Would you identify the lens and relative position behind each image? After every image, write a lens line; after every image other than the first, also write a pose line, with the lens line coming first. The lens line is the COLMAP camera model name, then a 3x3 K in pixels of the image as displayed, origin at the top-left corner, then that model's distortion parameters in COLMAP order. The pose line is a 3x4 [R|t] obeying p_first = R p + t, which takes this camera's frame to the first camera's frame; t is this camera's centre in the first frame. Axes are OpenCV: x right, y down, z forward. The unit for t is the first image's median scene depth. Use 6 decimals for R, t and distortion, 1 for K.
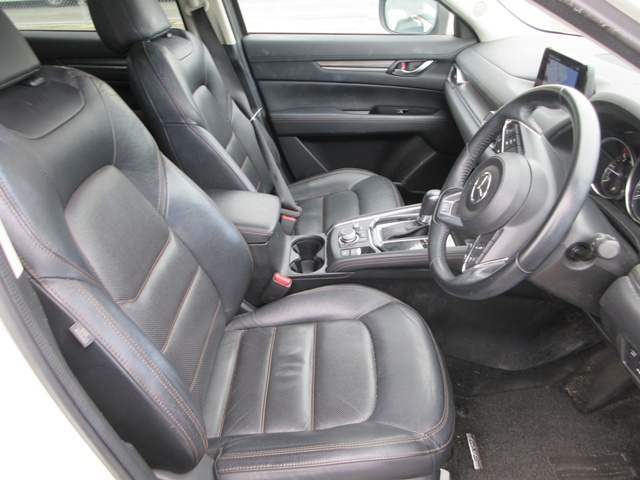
lens RADIAL K [[477.0, 0, 320.0], [0, 477.0, 240.0], [0, 0, 1]] dist [0.004244, -0.005202]
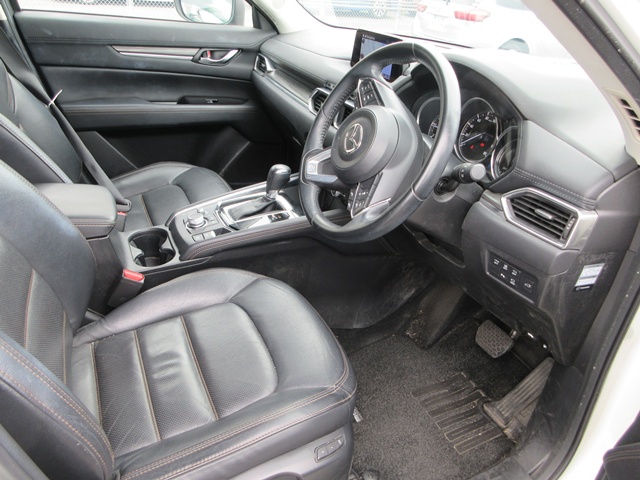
lens RADIAL K [[477.0, 0, 320.0], [0, 477.0, 240.0], [0, 0, 1]] dist [0.004244, -0.005202]
pose [[0.890710, -0.130723, 0.435370, -0.137652], [0.145070, 0.989421, 0.000287, 0.063820], [-0.430802, 0.062903, 0.900252, 0.057715]]
